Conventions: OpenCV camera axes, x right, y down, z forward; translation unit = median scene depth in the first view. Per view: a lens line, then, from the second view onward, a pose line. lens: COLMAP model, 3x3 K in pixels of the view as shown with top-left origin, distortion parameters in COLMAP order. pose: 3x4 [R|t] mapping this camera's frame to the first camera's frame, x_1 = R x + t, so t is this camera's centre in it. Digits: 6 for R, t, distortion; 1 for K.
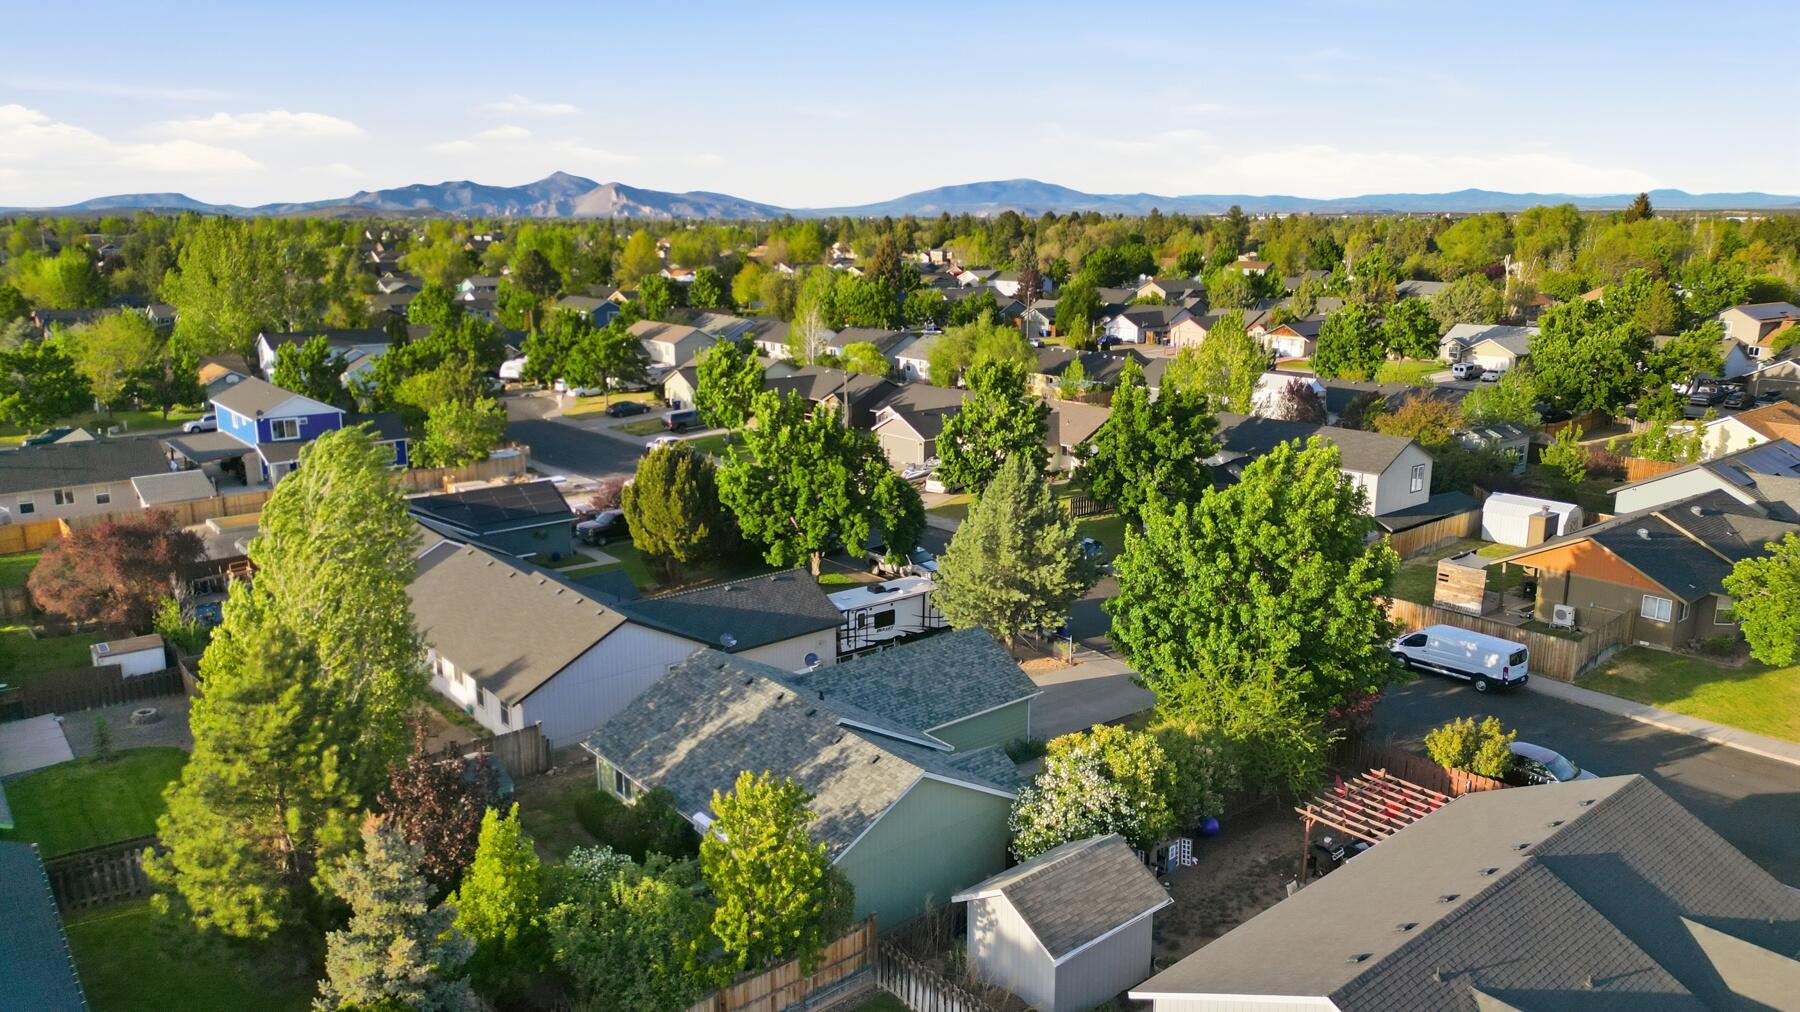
lens RADIAL K [[1252.4, 0, 900.0], [0, 1252.4, 506.0], [0, 0, 1]] dist [0.087940, -0.108548]
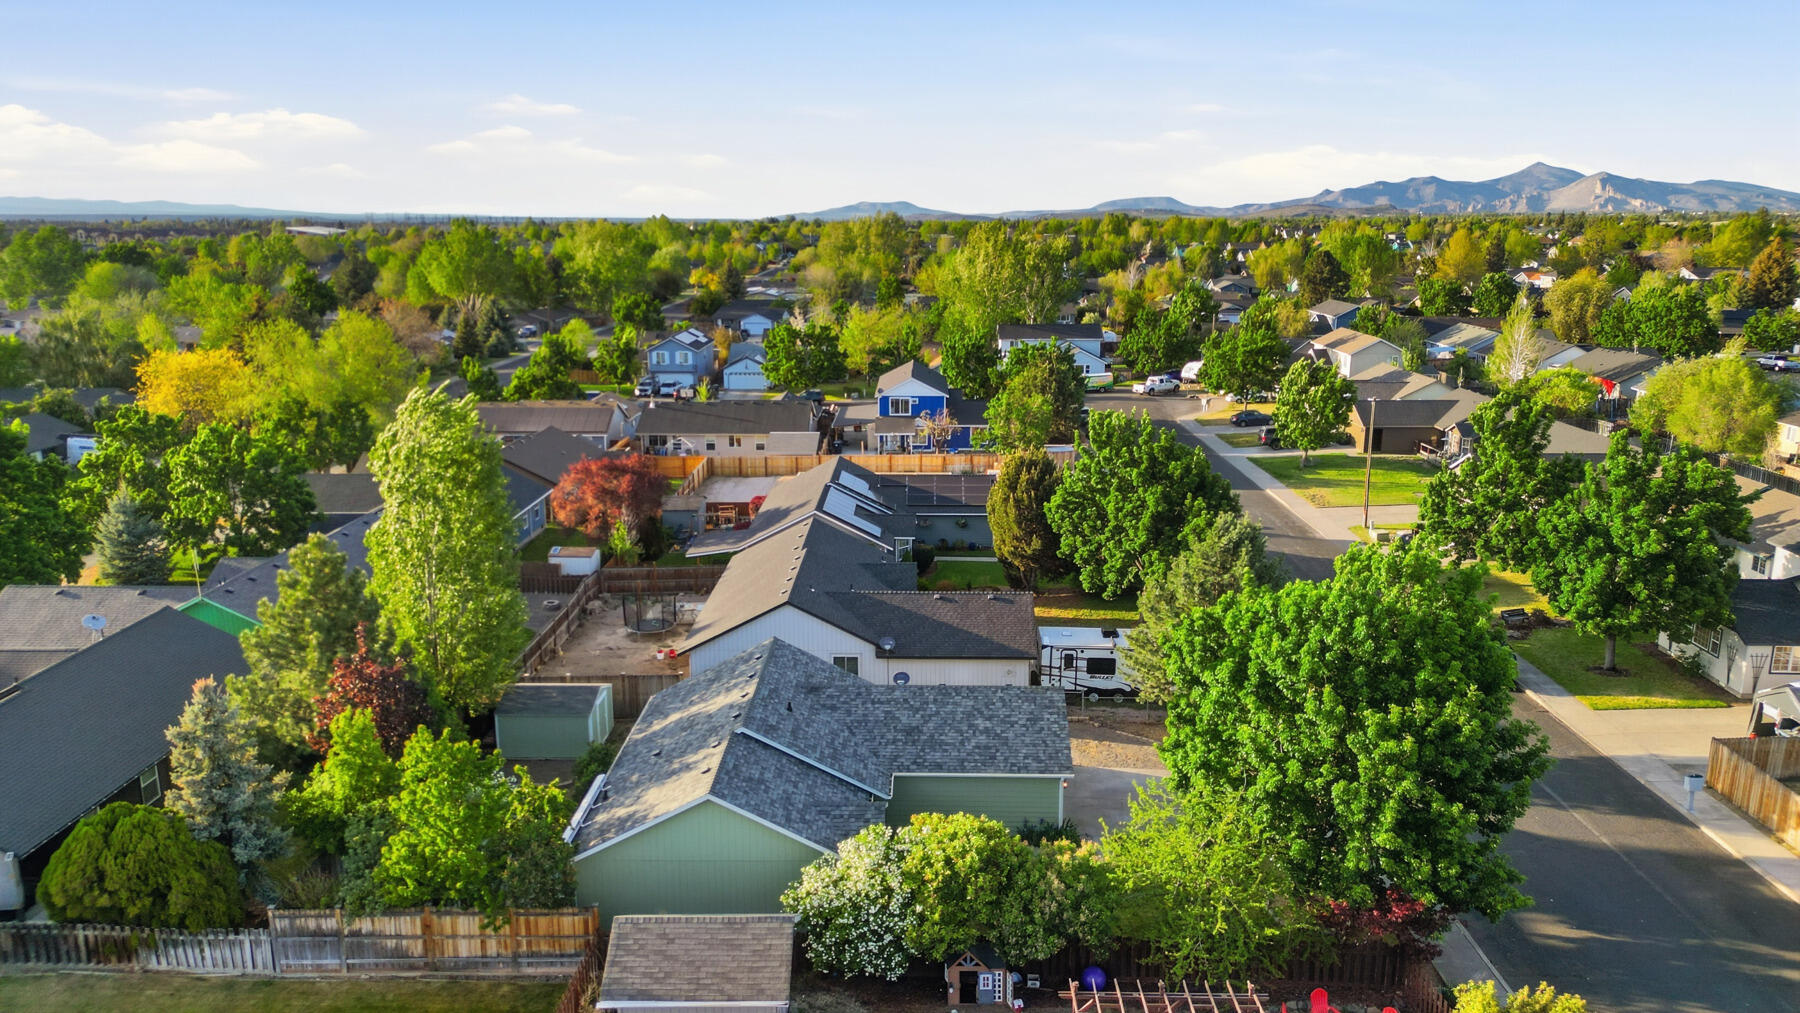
lens RADIAL K [[1252.4, 0, 900.0], [0, 1252.4, 506.5], [0, 0, 1]] dist [0.087940, -0.108548]
pose [[0.754784, 0.146204, -0.639473, 0.179804], [-0.144632, 0.987947, 0.055164, -0.021937], [0.639830, 0.050851, 0.766832, 0.078416]]
